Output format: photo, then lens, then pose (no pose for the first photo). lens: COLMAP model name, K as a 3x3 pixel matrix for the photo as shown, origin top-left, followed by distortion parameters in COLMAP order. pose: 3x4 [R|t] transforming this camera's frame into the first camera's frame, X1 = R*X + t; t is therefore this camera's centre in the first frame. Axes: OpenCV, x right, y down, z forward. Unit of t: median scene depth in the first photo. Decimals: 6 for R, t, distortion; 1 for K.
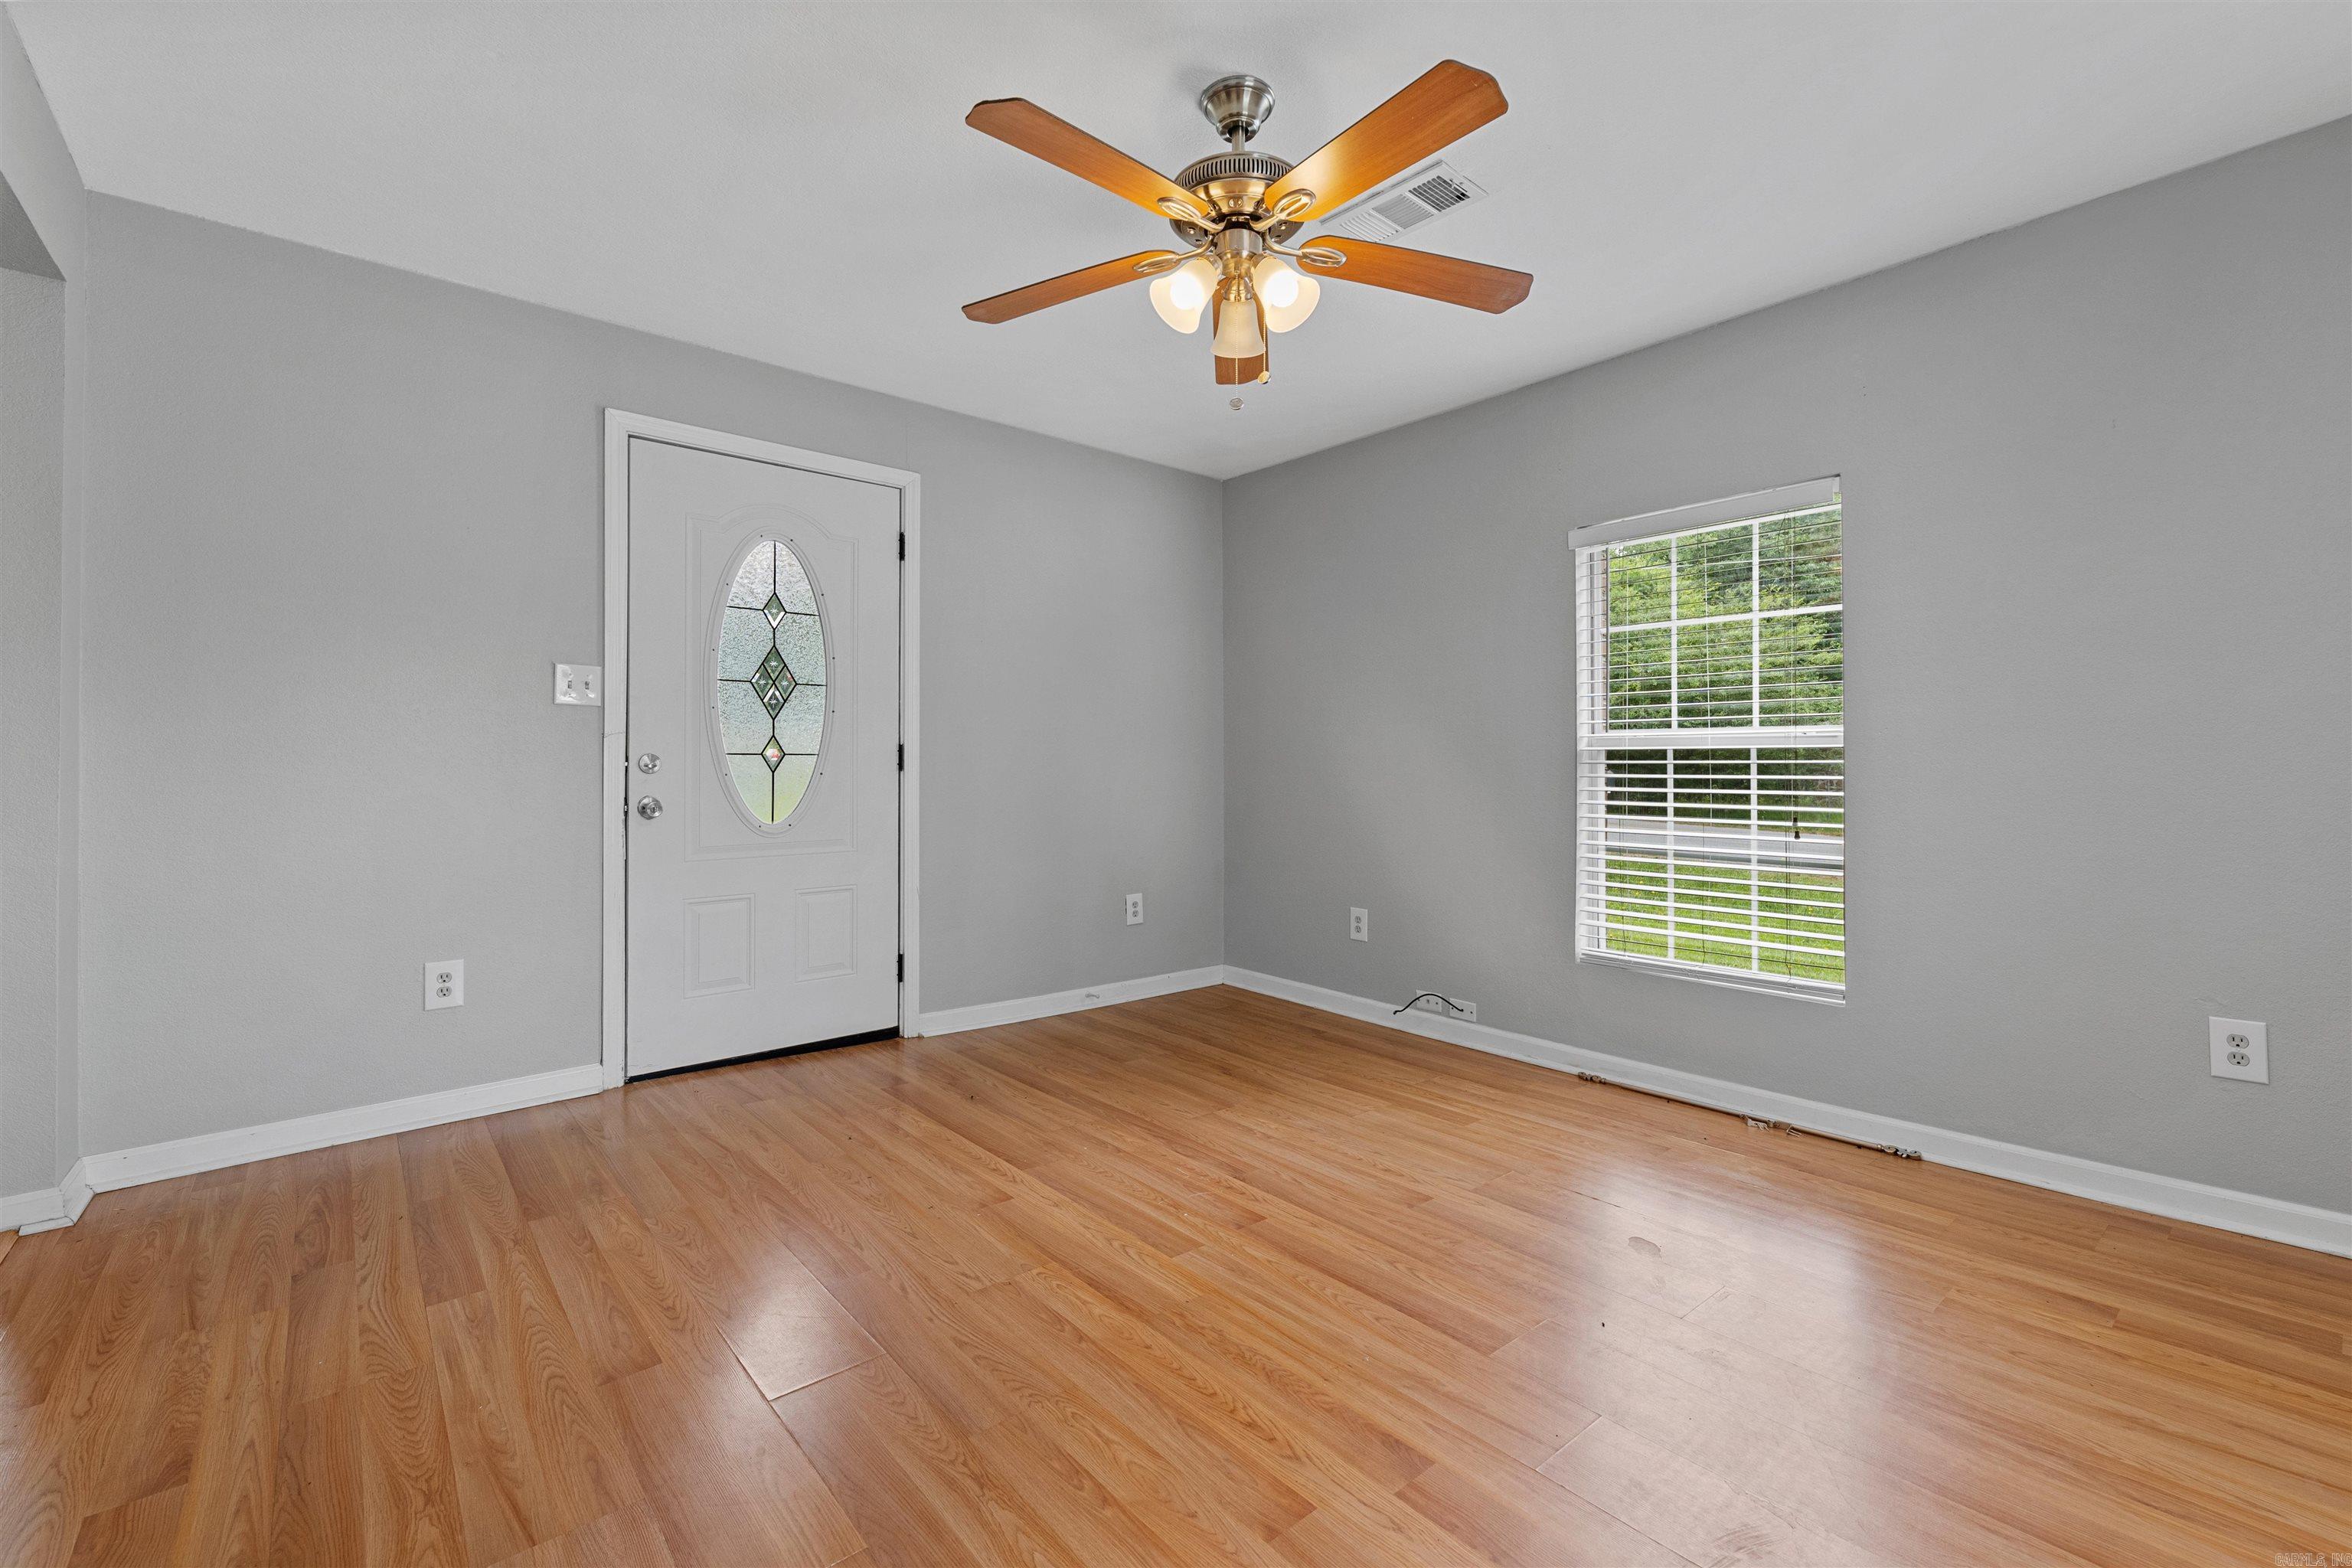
lens RADIAL K [[995.9, 0, 1176.4], [0, 995.9, 740.2], [0, 0, 1]] dist [-0.001049, -0.000374]
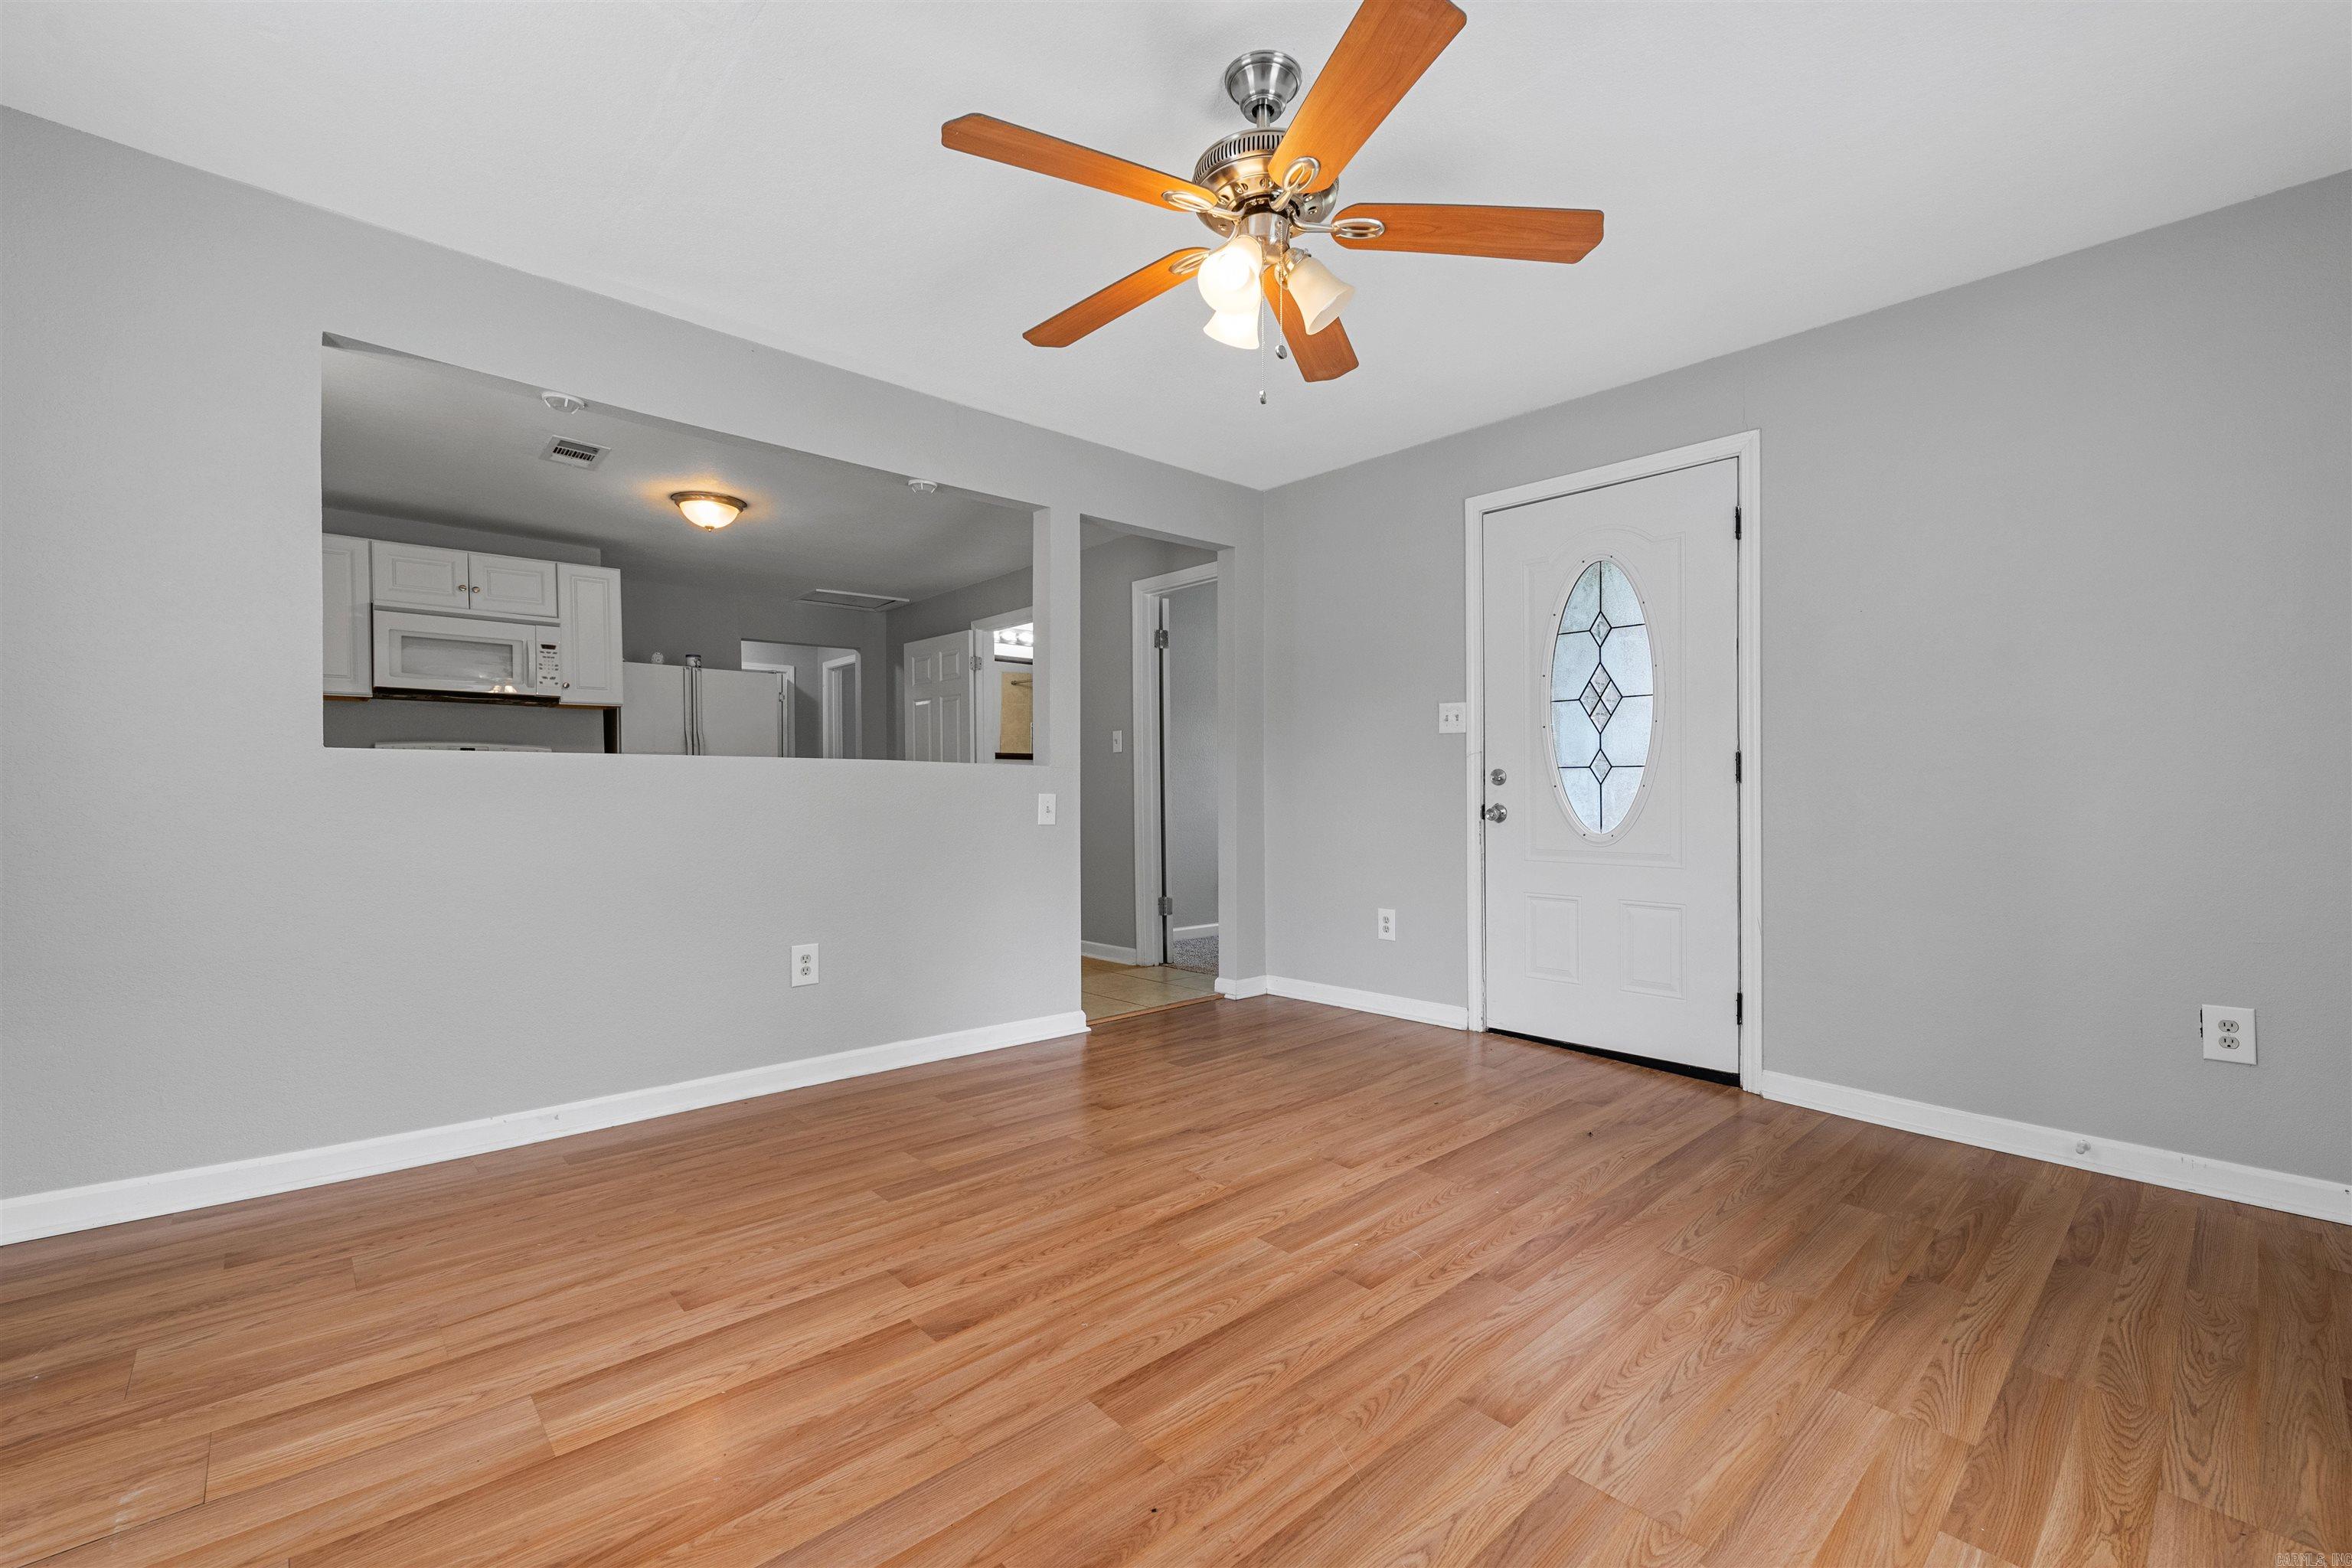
lens RADIAL K [[972.6, 0, 1176.0], [0, 972.6, 784.0], [0, 0, 1]] dist [-0.000679, -0.000368]
pose [[0.040789, -0.002762, -0.999164, 0.743544], [0.028092, 0.999604, -0.001616, 0.026958], [0.998773, -0.028002, 0.040851, 0.641458]]
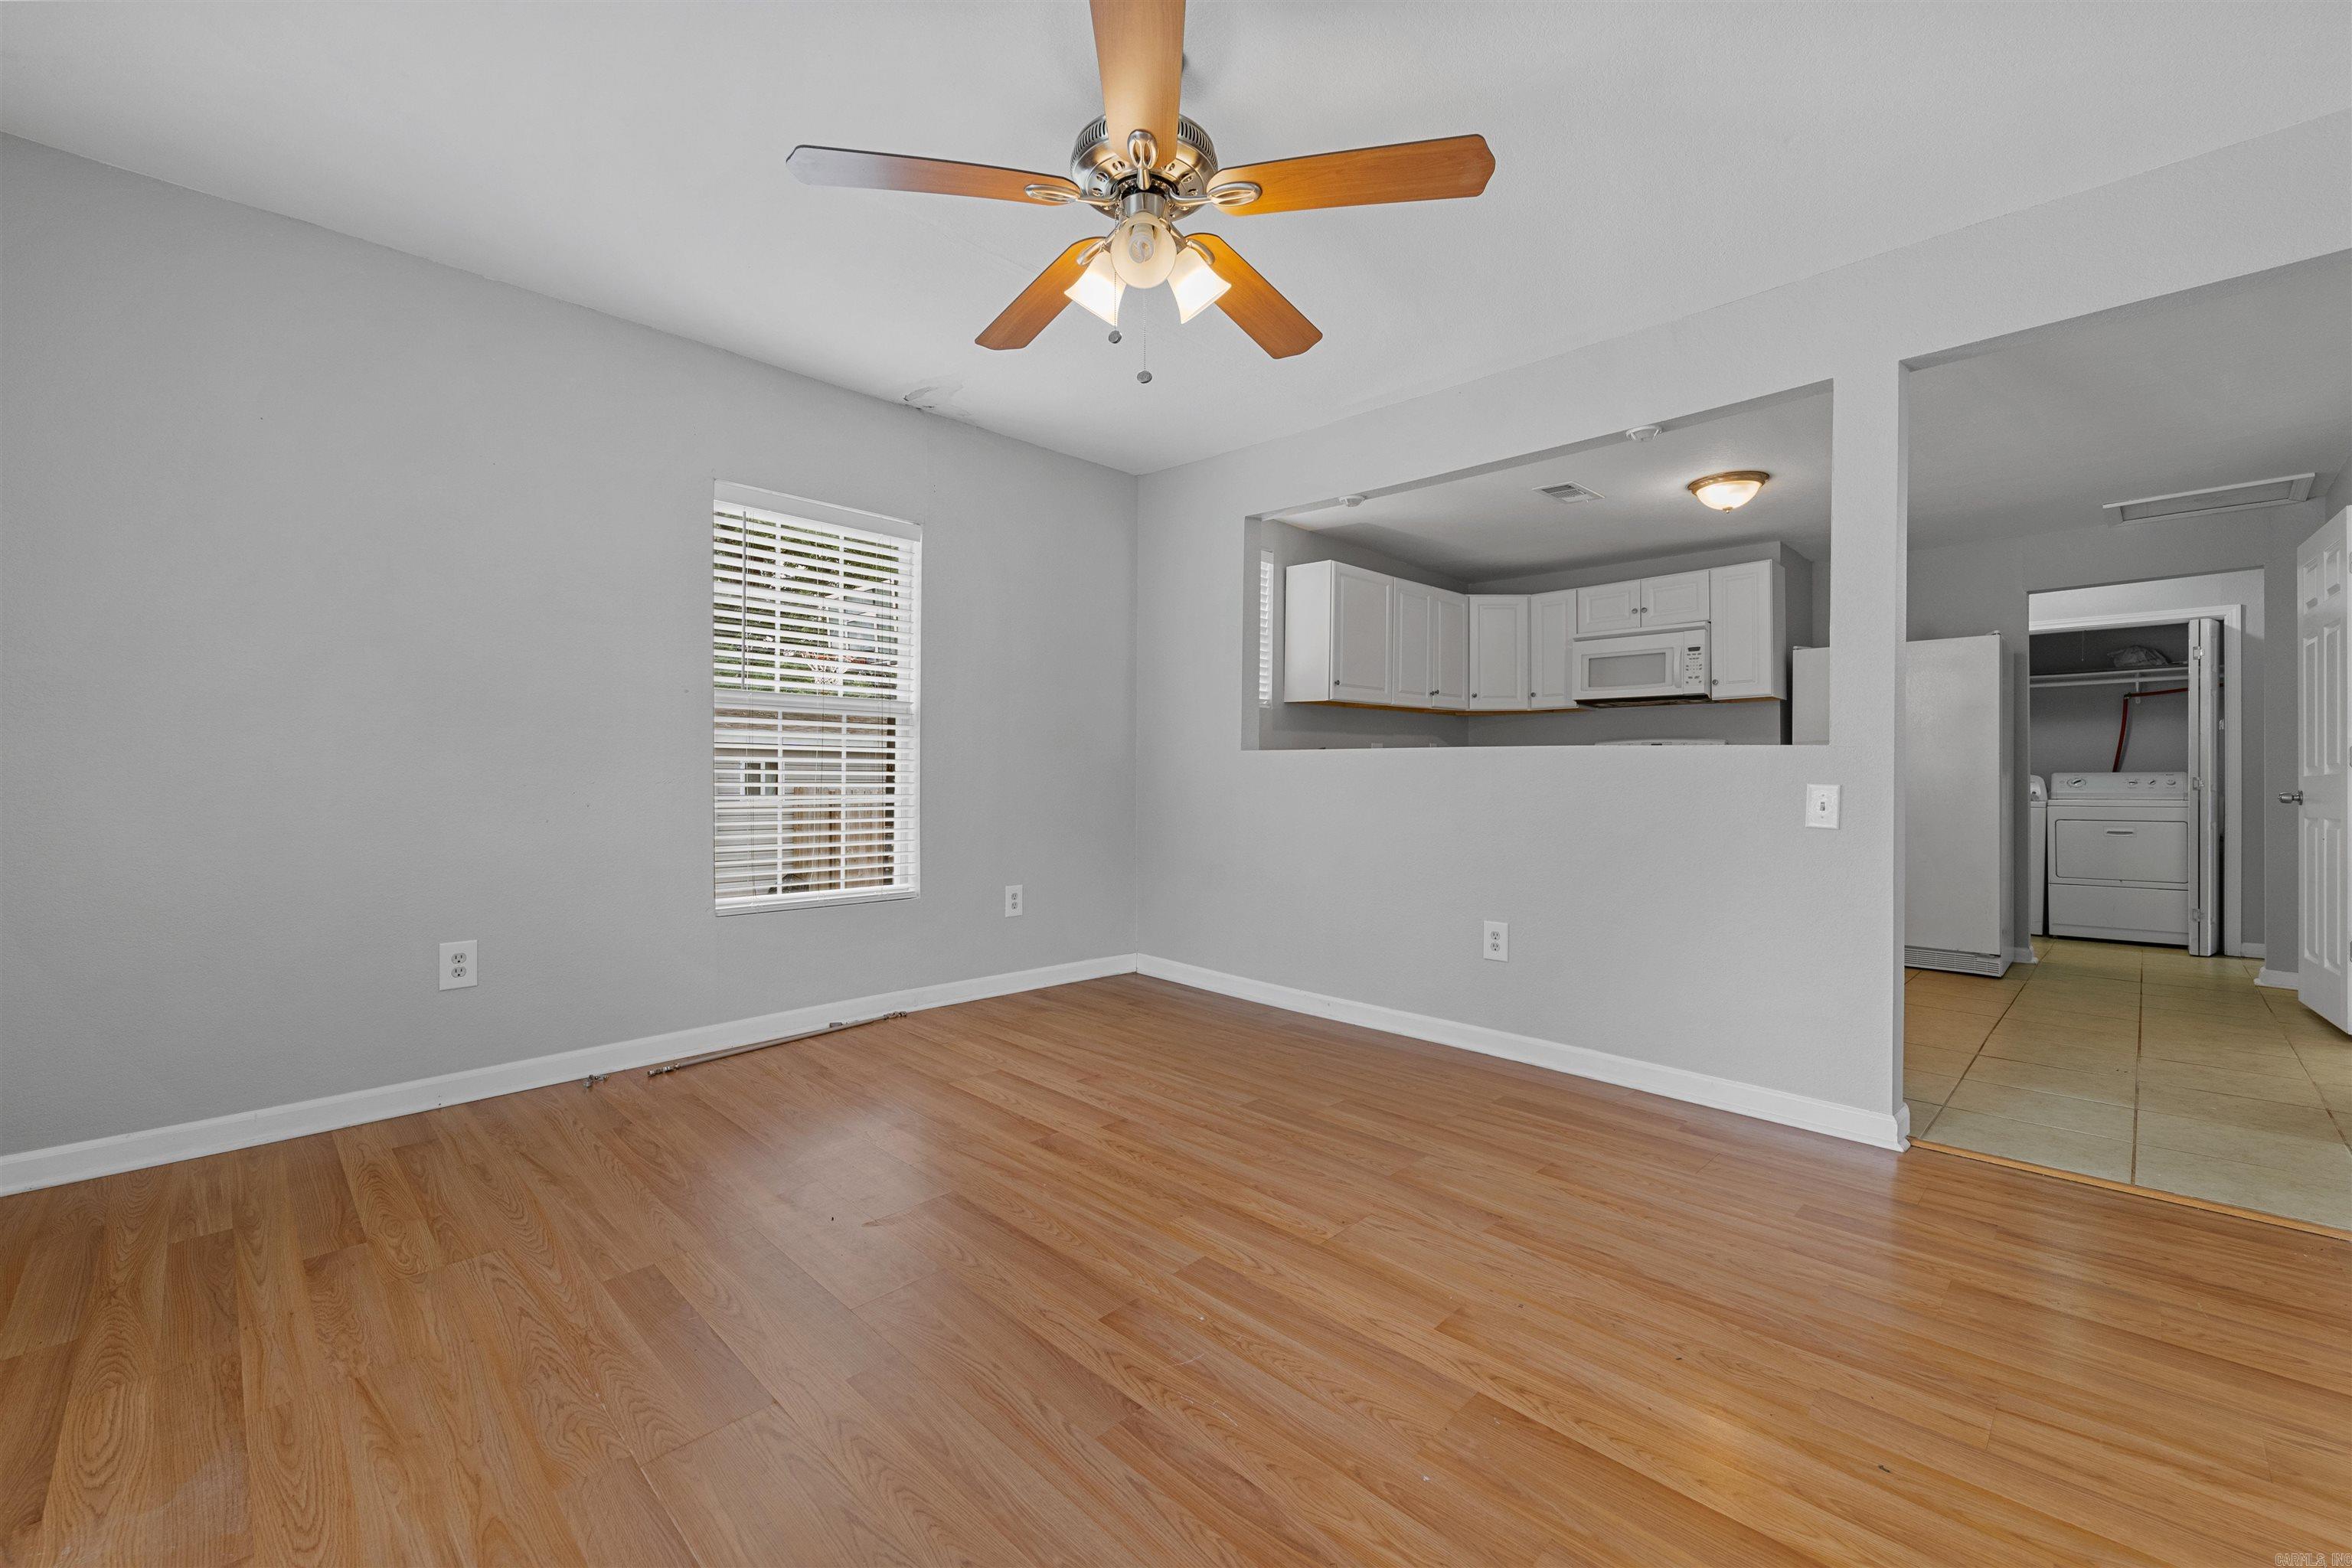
lens RADIAL K [[955.0, 0, 1184.7], [0, 955.0, 766.8], [0, 0, 1]] dist [-0.003304, -0.000423]
pose [[-0.994799, -0.008208, -0.101528, 0.082547], [-0.004440, 0.999295, -0.037286, 0.054193], [0.101763, -0.036641, -0.994134, 1.411080]]
